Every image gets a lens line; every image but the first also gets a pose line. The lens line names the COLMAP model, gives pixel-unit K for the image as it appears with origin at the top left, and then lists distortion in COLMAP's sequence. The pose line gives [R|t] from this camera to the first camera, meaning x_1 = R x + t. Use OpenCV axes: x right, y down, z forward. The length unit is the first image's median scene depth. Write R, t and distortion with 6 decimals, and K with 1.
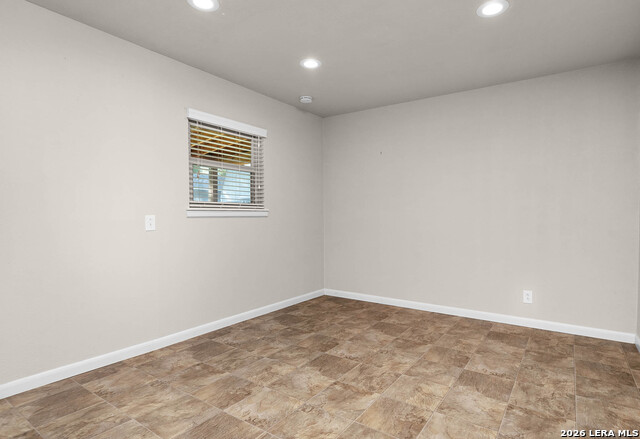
lens RADIAL K [[355.6, 0, 320.0], [0, 355.6, 225.3], [0, 0, 1]] dist [-0.007465, -0.000204]
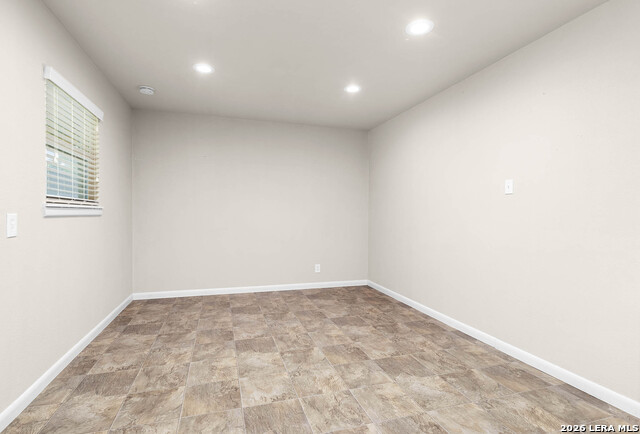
lens RADIAL K [[325.0, 0, 320.0], [0, 325.0, 217.0], [0, 0, 1]] dist [-0.002856, -0.000653]
pose [[0.607486, -0.005442, 0.794312, -0.547728], [0.018890, 0.999793, -0.007597, -0.006084], [-0.794106, 0.019619, 0.607463, 0.157689]]
